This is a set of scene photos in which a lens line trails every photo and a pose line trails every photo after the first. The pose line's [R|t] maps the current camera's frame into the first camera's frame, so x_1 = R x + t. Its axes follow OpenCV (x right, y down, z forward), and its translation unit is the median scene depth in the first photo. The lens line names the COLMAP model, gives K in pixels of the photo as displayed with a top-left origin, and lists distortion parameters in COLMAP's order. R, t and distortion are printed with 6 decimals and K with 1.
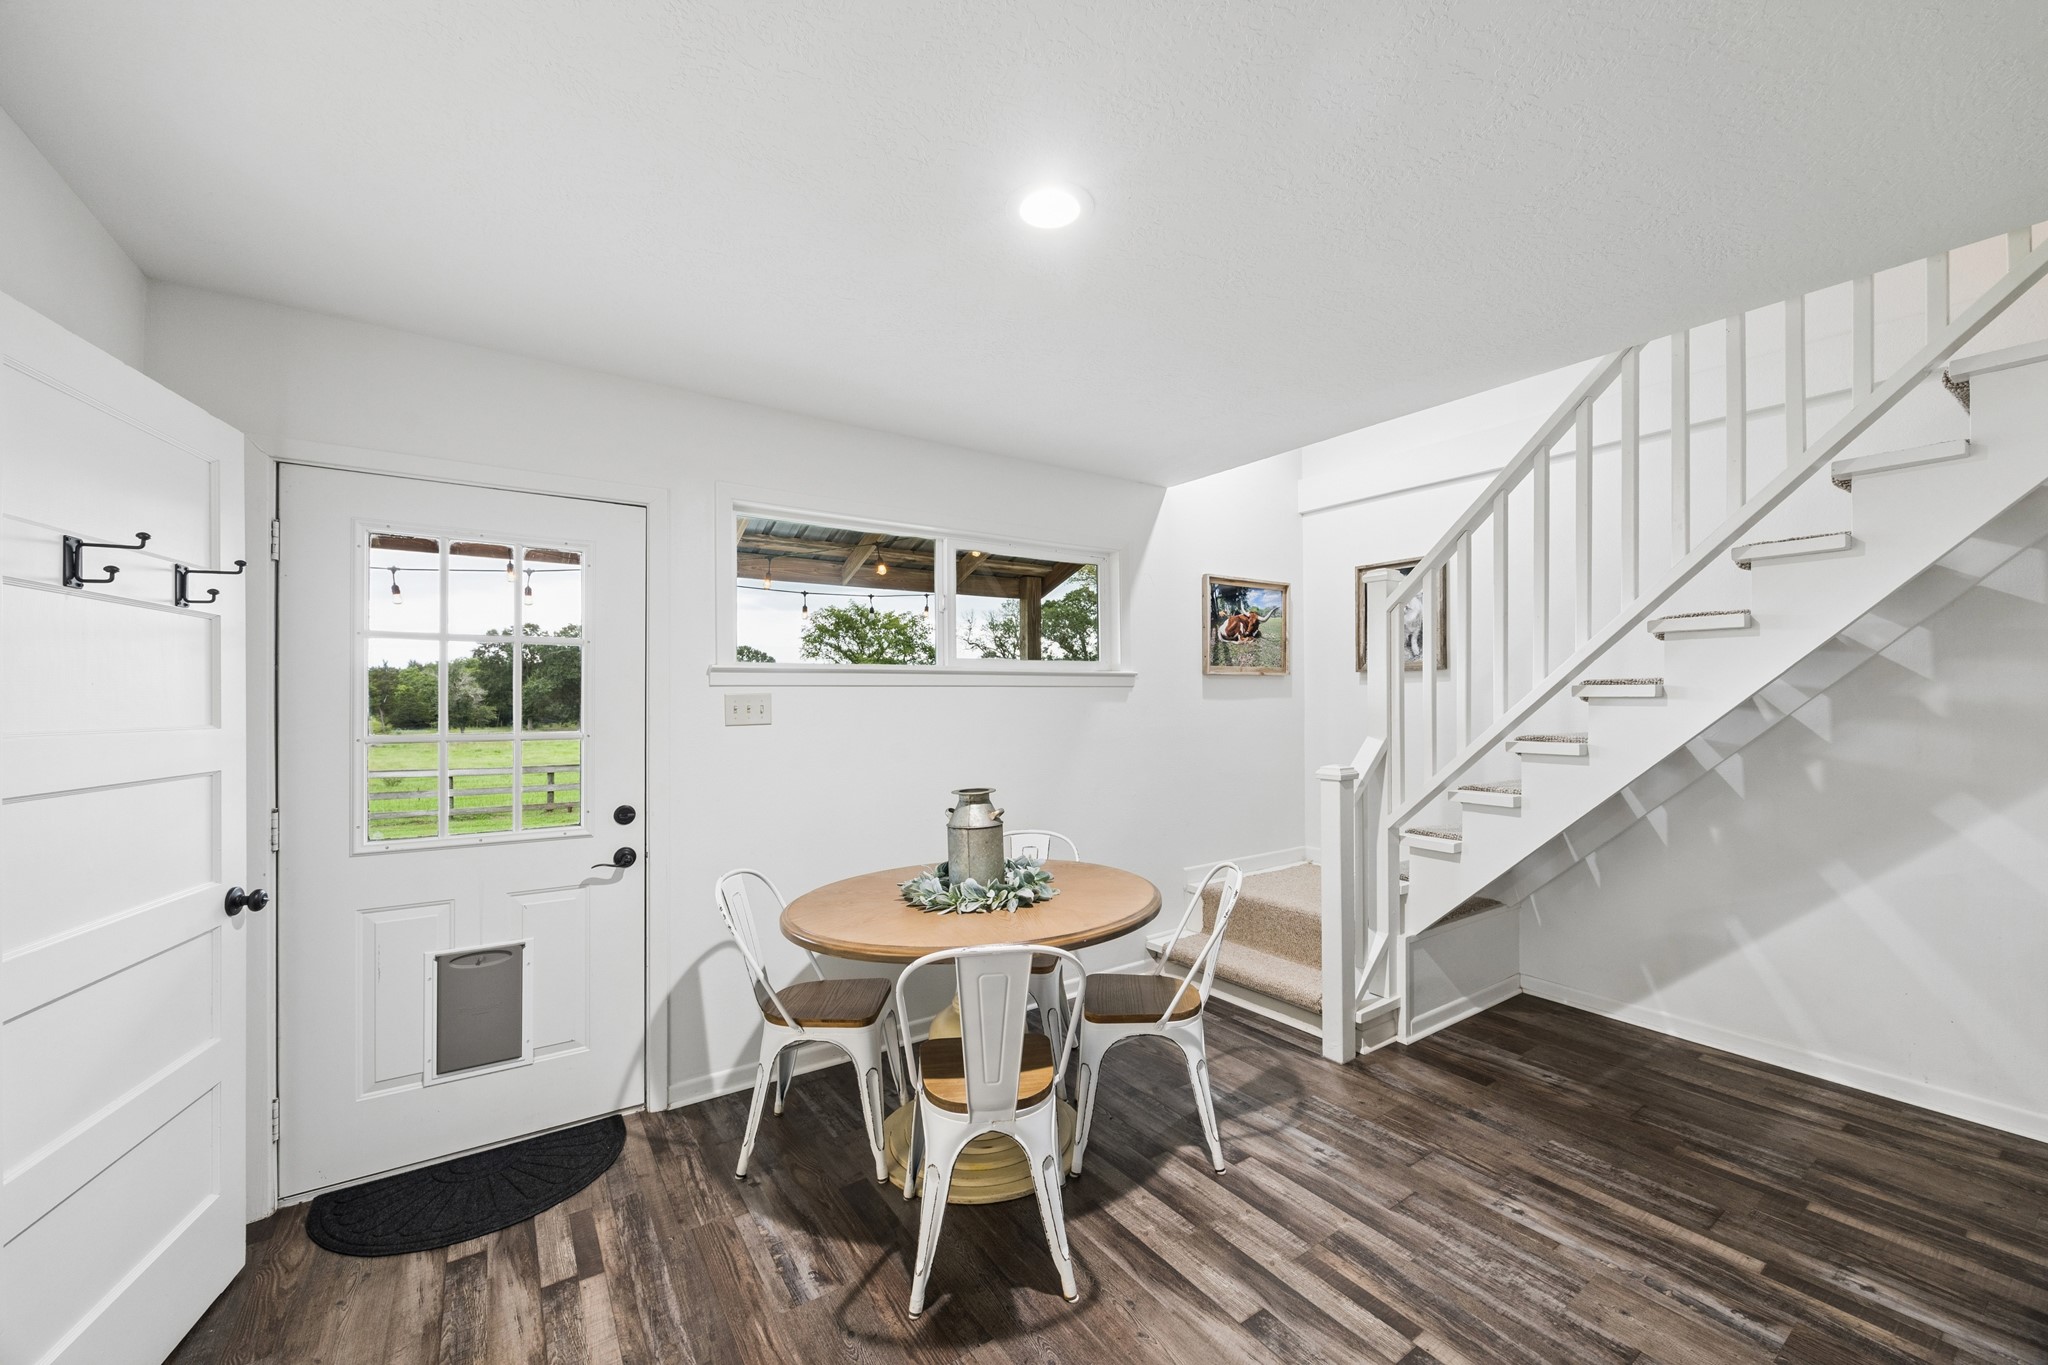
lens RADIAL K [[799.5, 0, 1029.5], [0, 799.5, 690.4], [0, 0, 1]] dist [-0.002337, 0.000446]
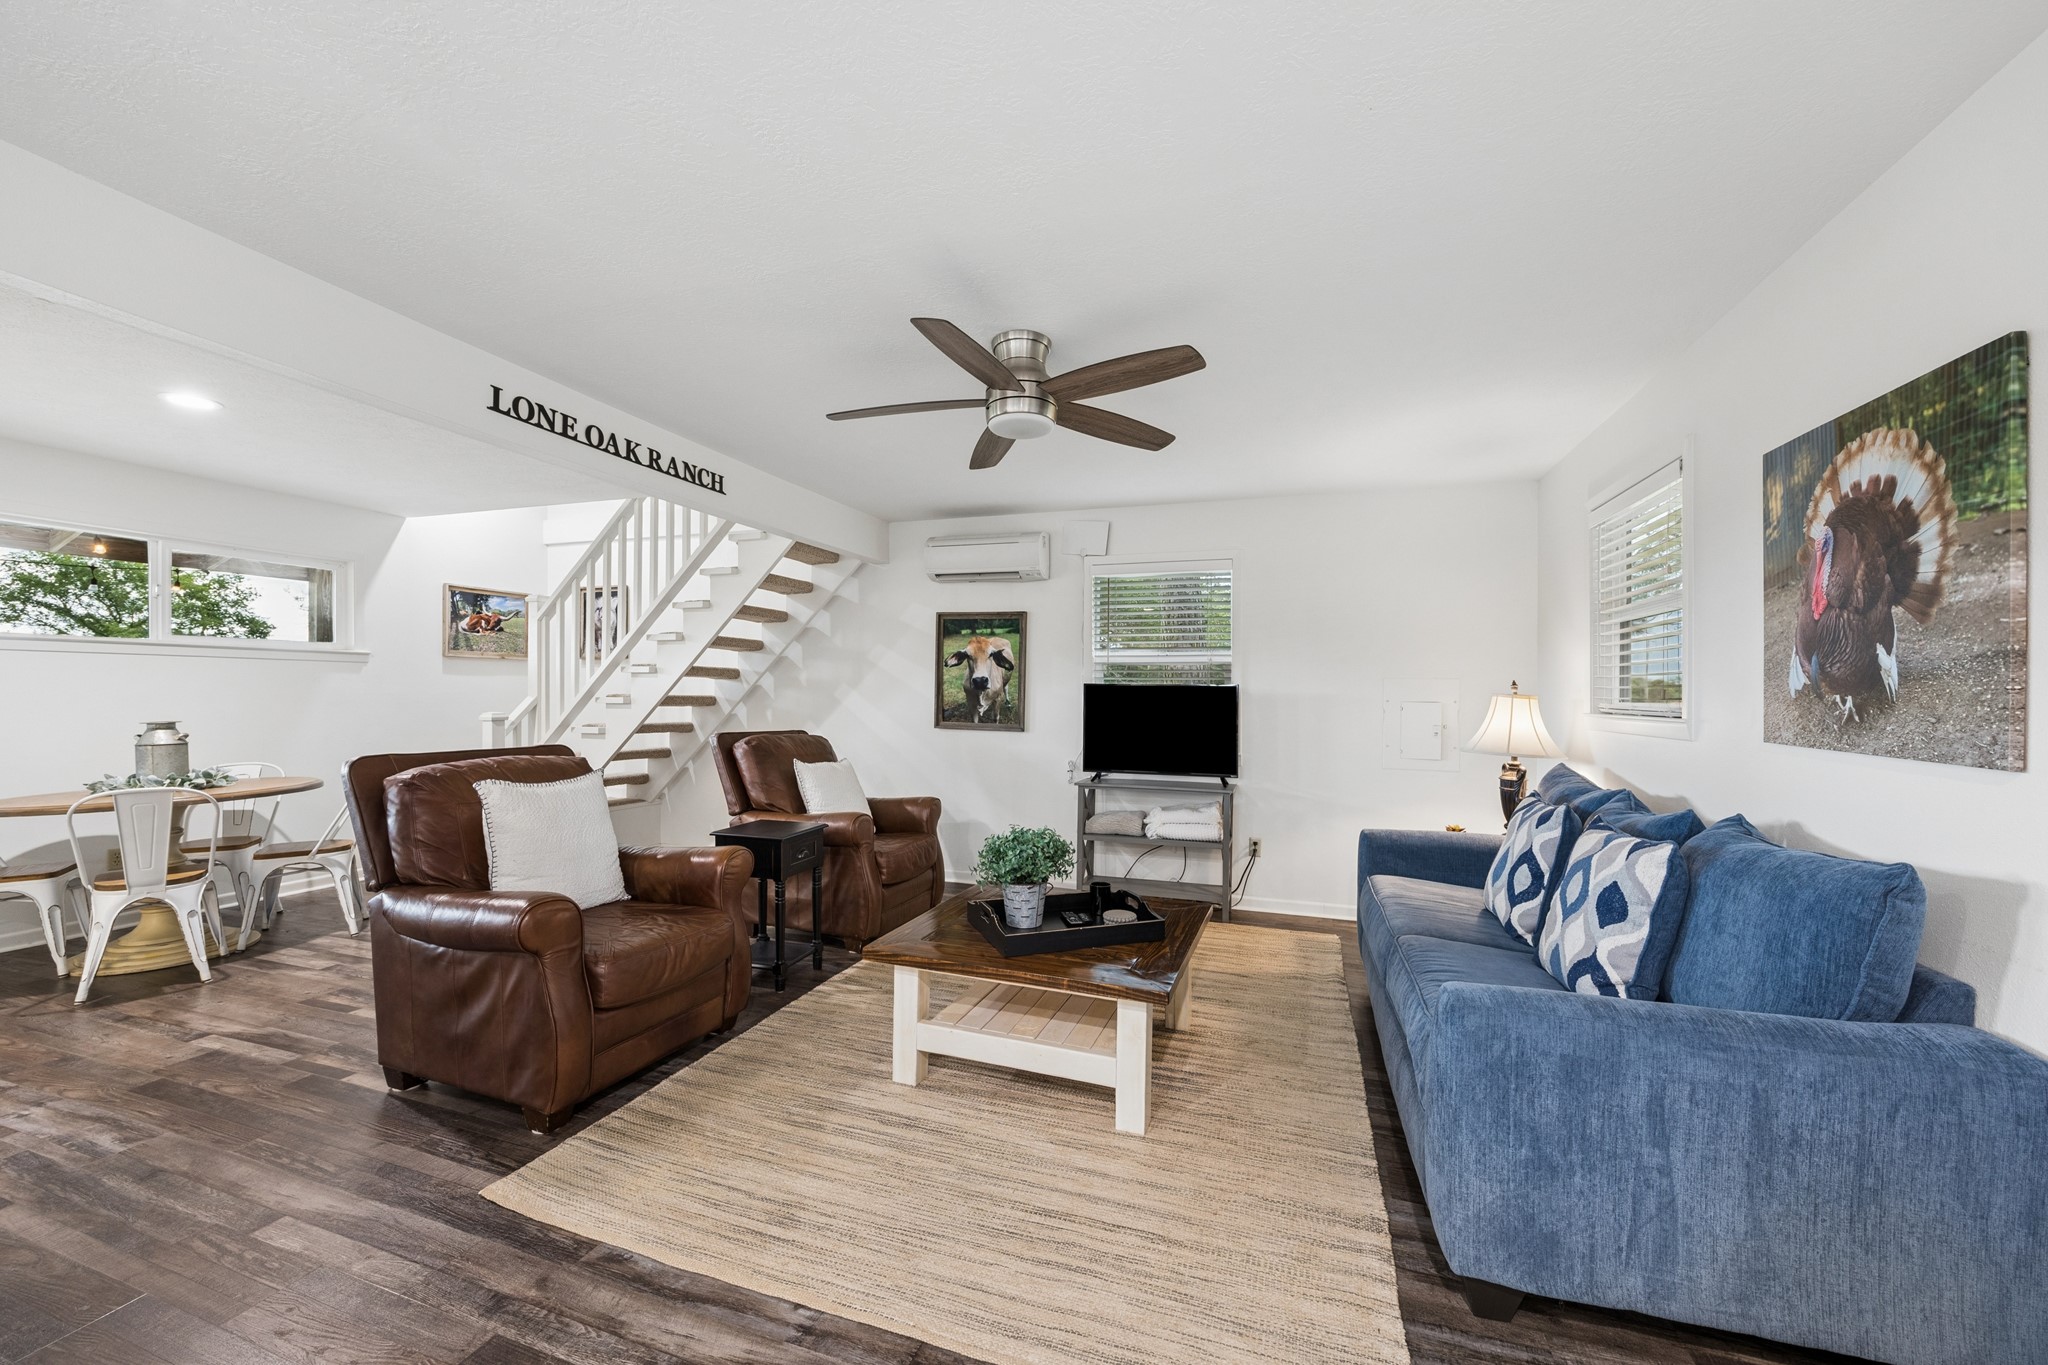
lens RADIAL K [[799.5, 0, 1016.2], [0, 799.5, 690.7], [0, 0, 1]] dist [-0.002337, 0.000446]
pose [[0.803213, 0.013995, 0.595528, 0.190517], [-0.017169, 0.999853, -0.000340, 0.022560], [-0.595445, -0.009952, 0.803334, -0.679408]]
